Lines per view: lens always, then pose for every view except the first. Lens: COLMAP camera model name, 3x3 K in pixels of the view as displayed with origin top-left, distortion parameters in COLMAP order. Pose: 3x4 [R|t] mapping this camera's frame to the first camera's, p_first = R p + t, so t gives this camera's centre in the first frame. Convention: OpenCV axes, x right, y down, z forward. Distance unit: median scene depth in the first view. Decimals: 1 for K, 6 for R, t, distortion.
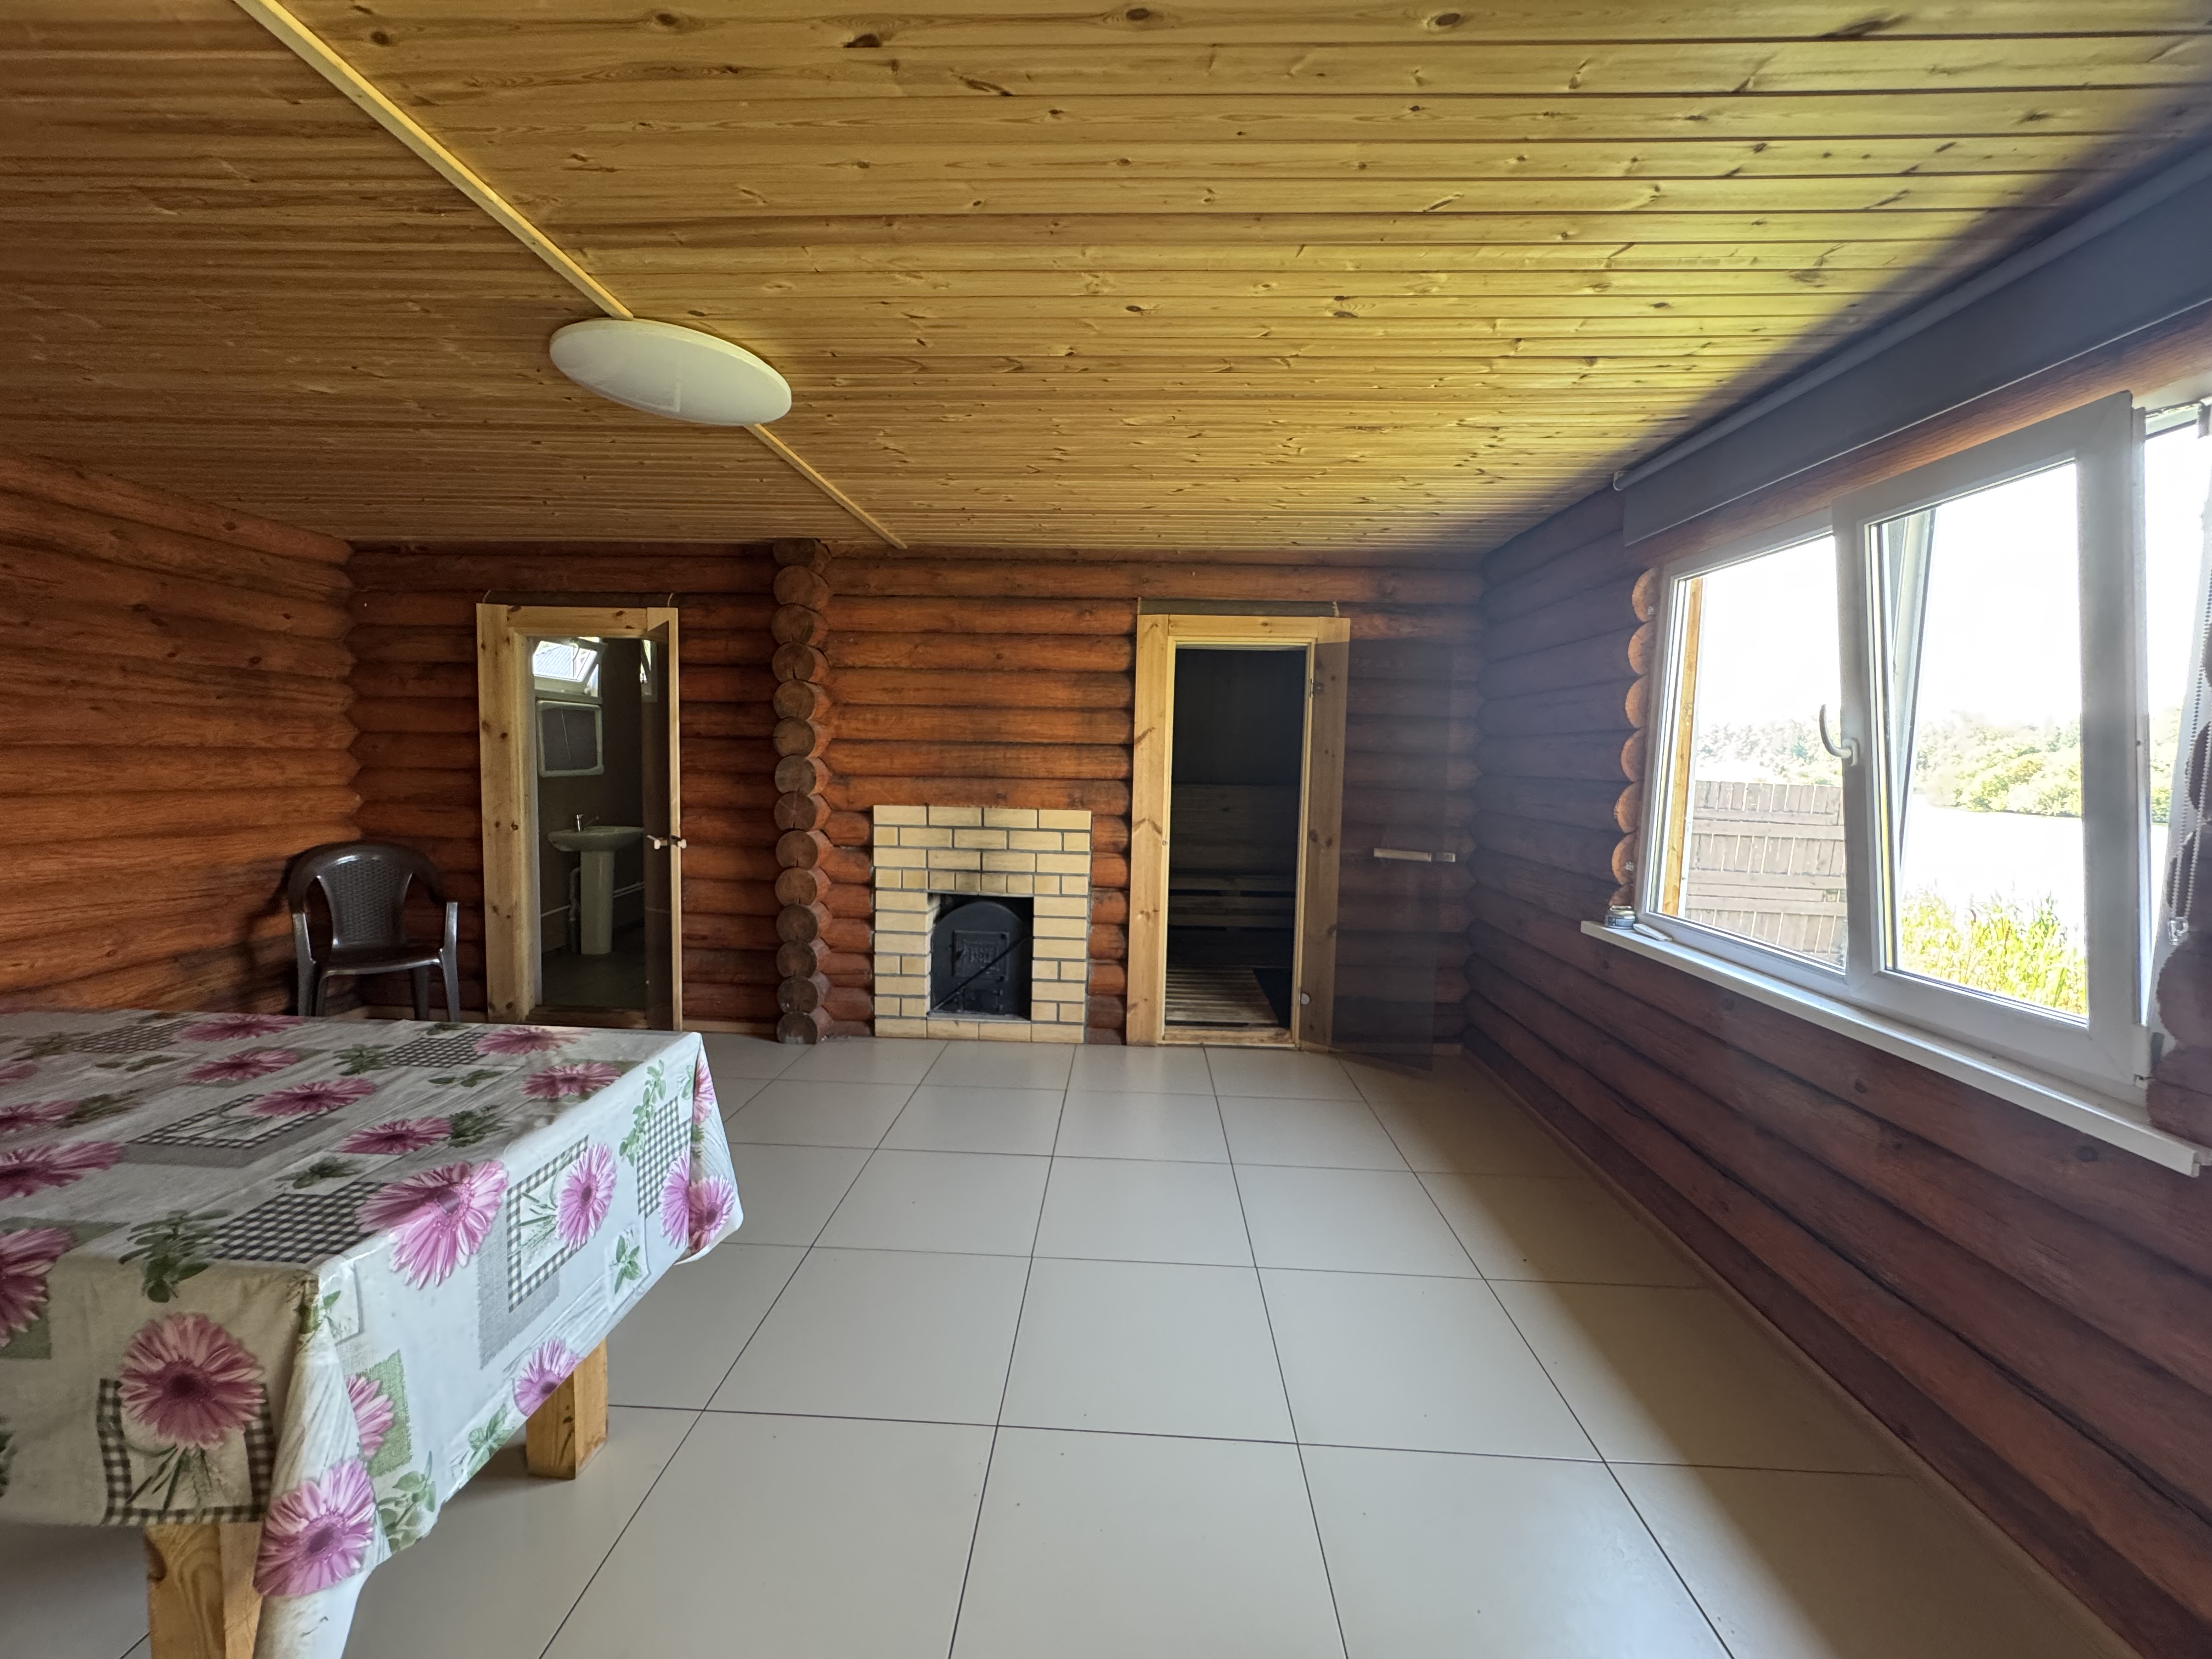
lens RADIAL K [[881.6, 0, 1101.6], [0, 881.6, 828.8], [0, 0, 1]] dist [-0.003463, 0.000879]
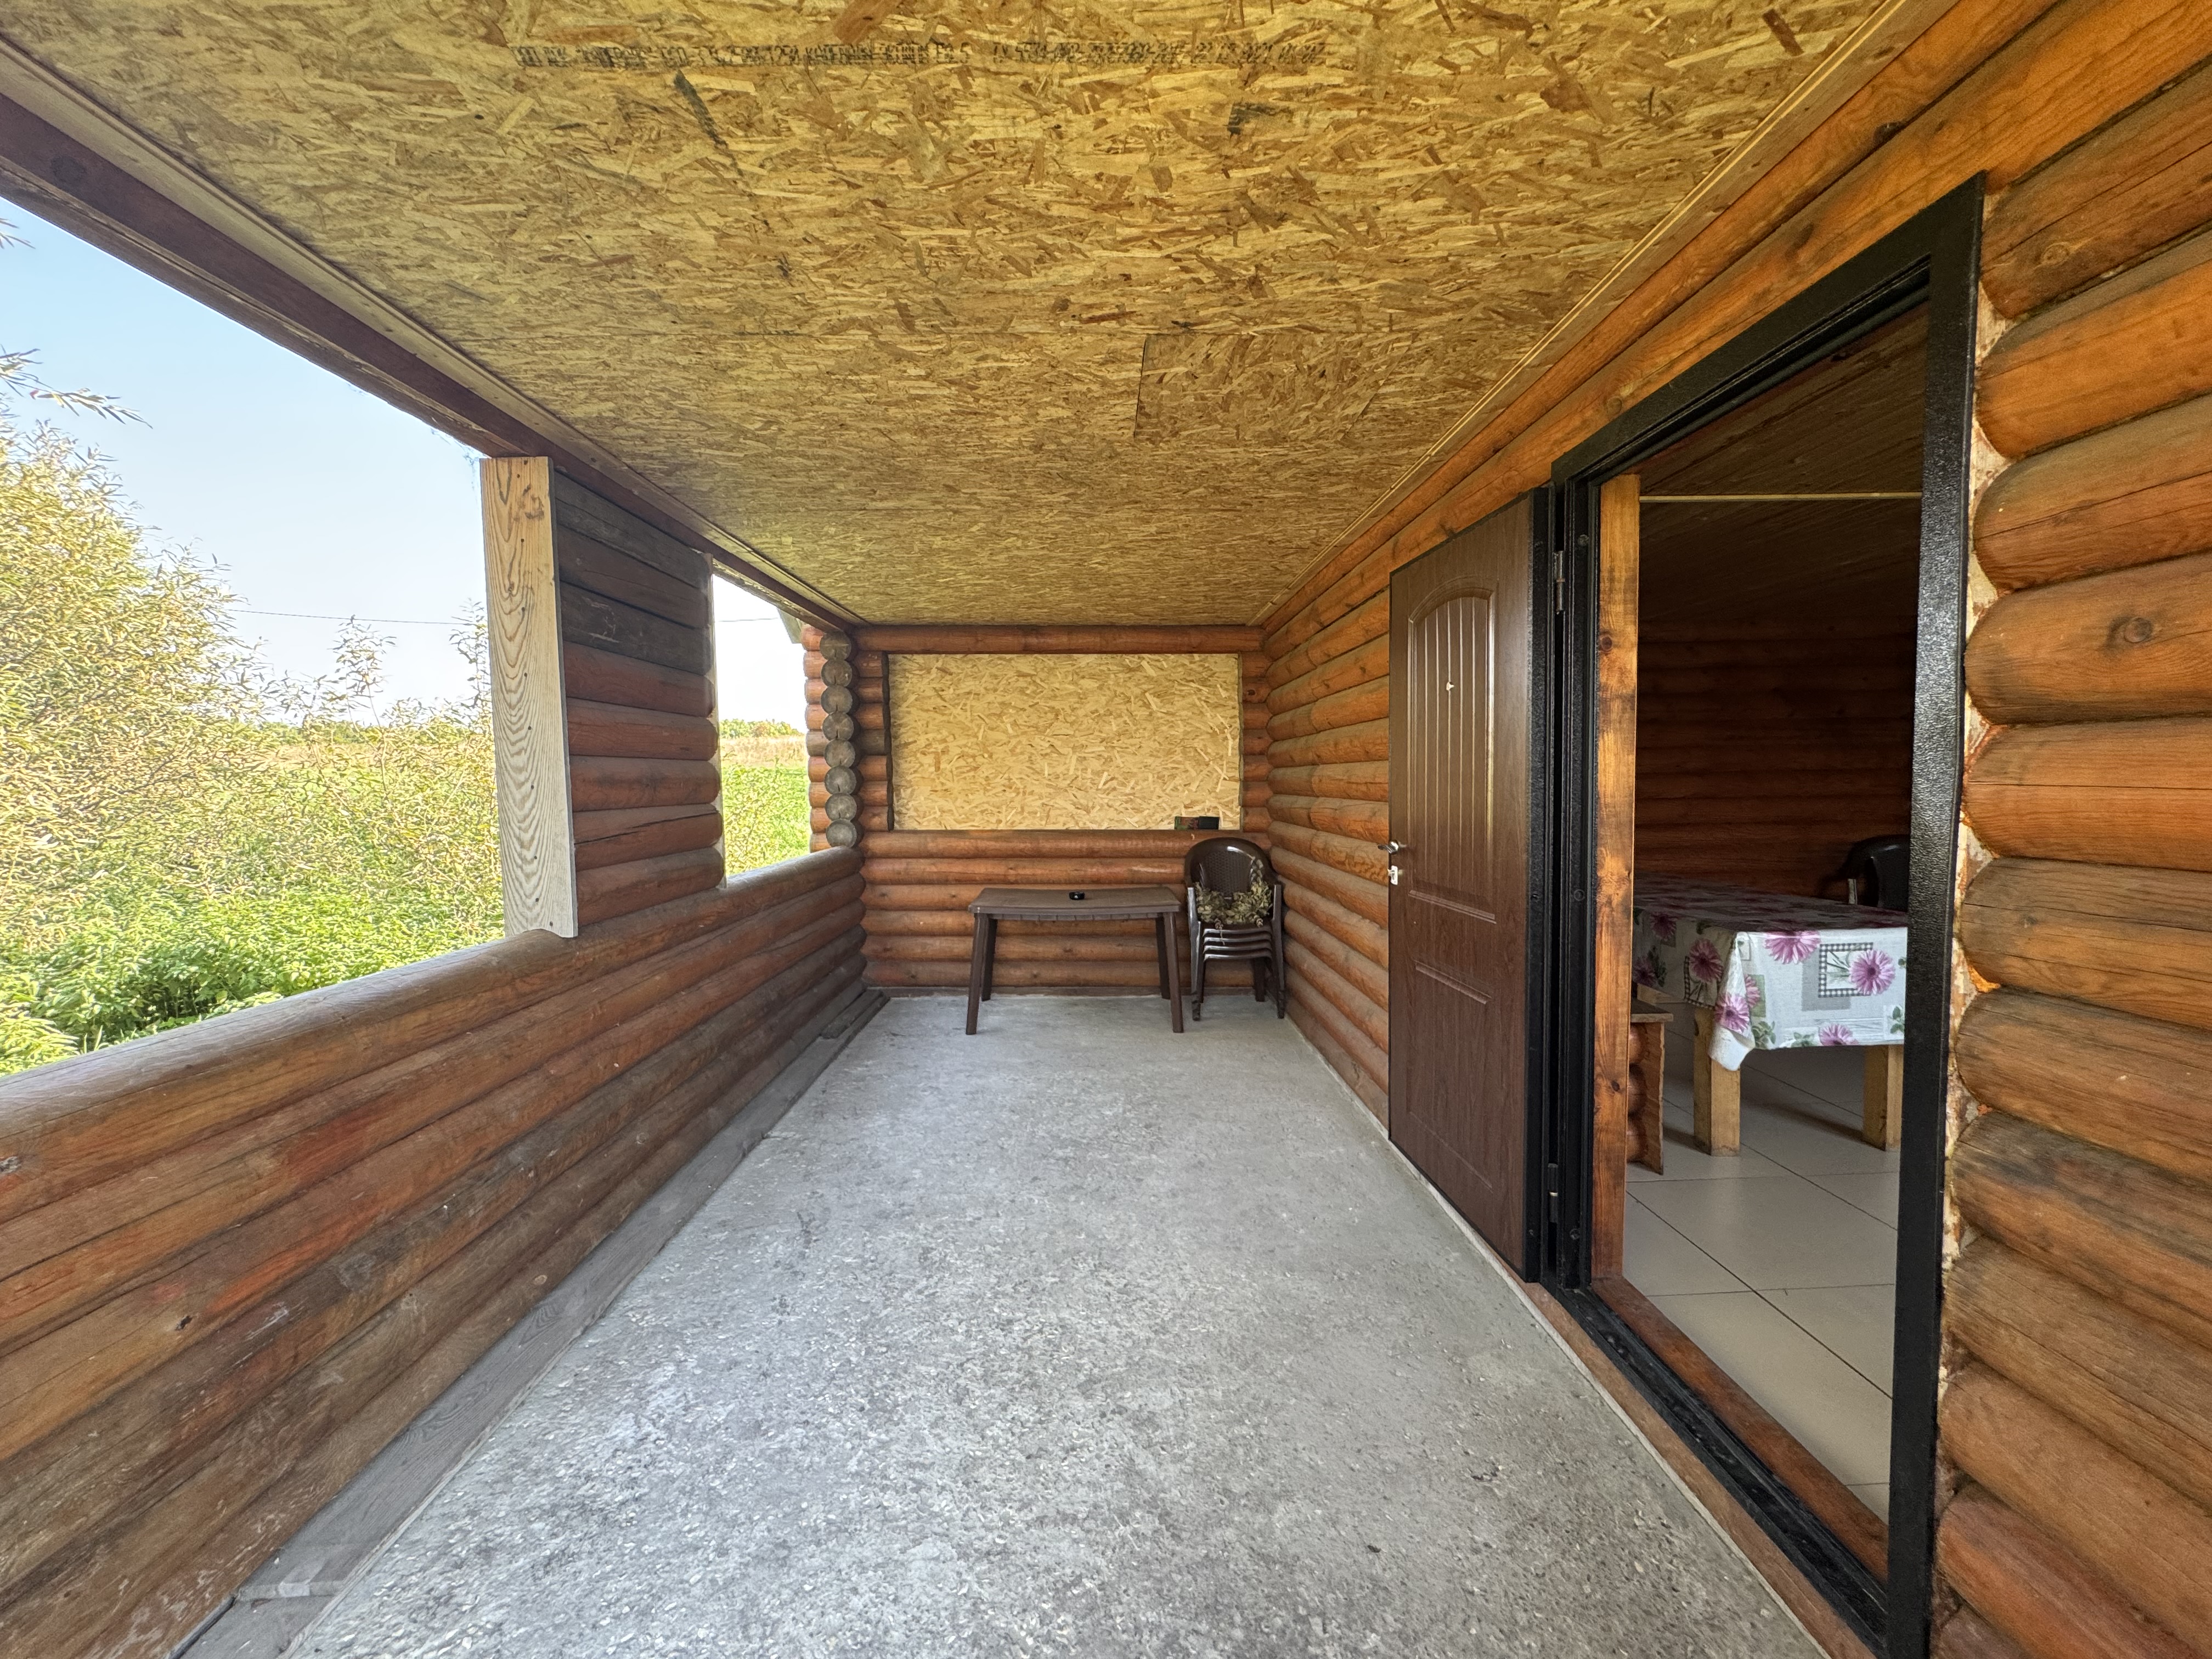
lens RADIAL K [[881.6, 0, 1099.4], [0, 881.6, 831.7], [0, 0, 1]] dist [-0.003463, 0.000879]
pose [[0.046032, 0.030389, -0.998478, 0.522598], [-0.056302, 0.998027, 0.027779, 0.047021], [0.997352, 0.054938, 0.047652, -0.352757]]
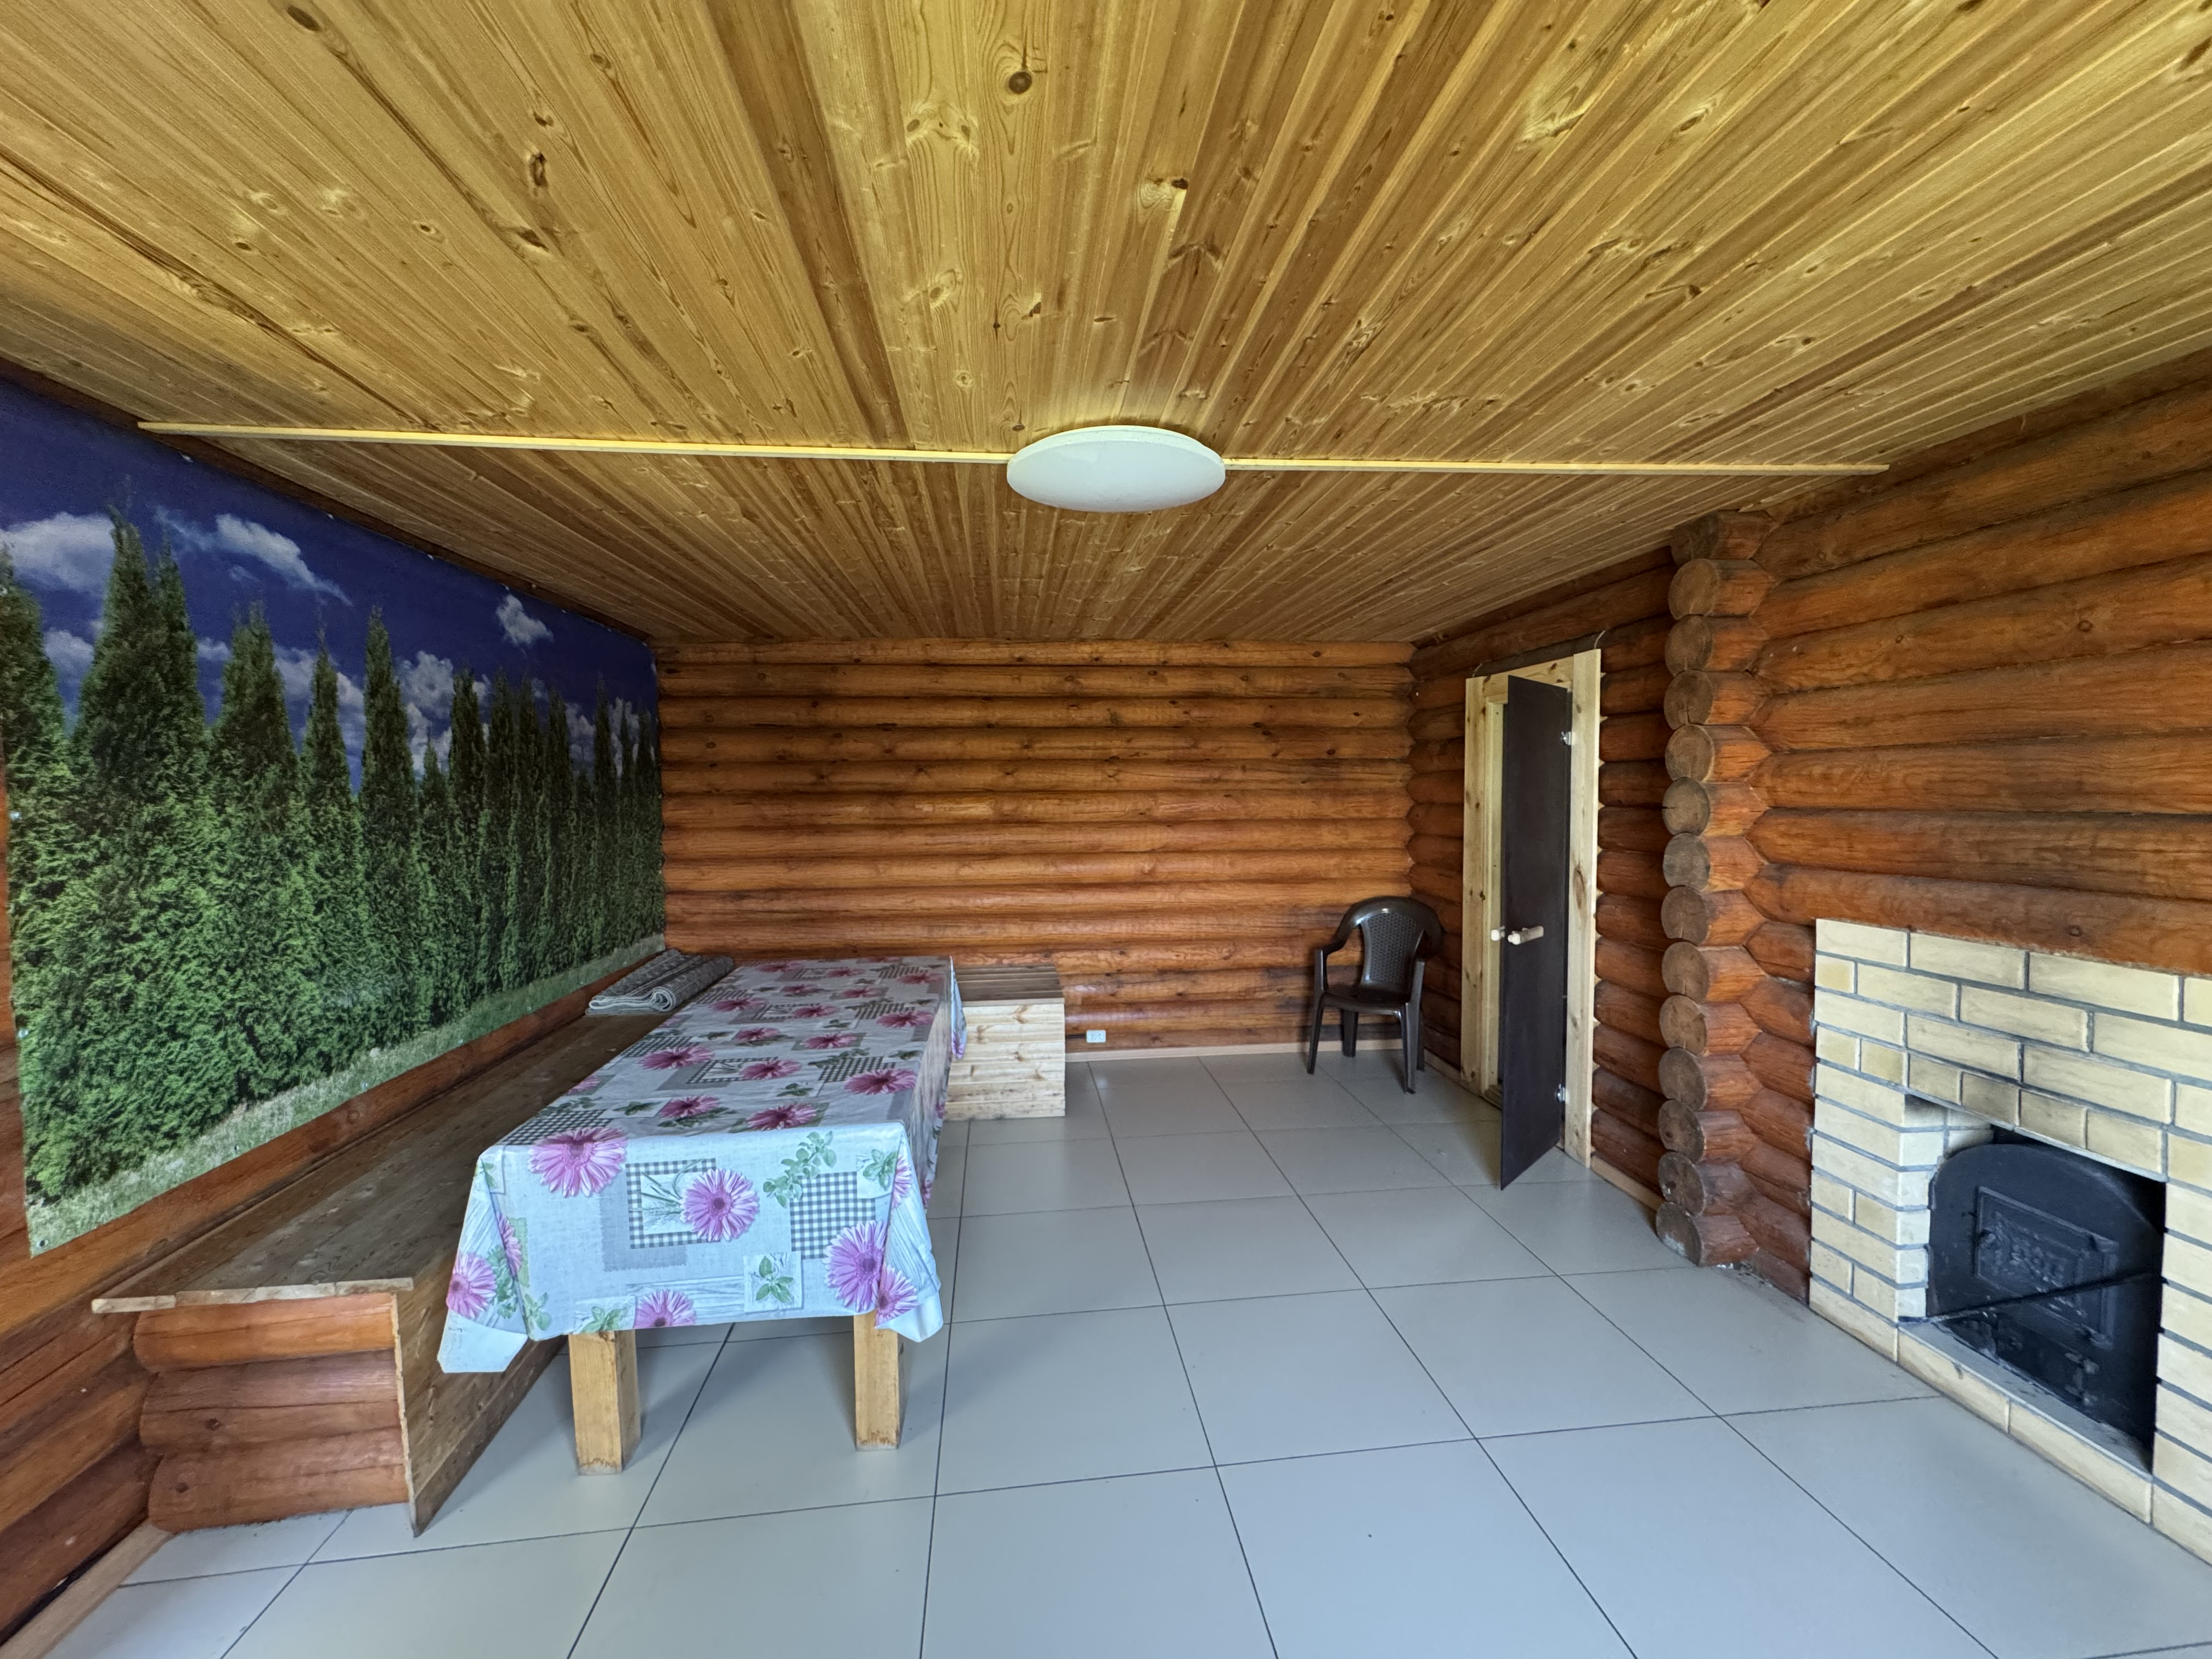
lens RADIAL K [[881.6, 0, 1104.2], [0, 881.6, 829.1], [0, 0, 1]] dist [-0.003463, 0.000879]
pose [[0.155569, 0.018768, -0.987647, 0.287729], [-0.065309, 0.997827, 0.008675, -0.068941], [0.985664, 0.063152, 0.156457, 0.488363]]
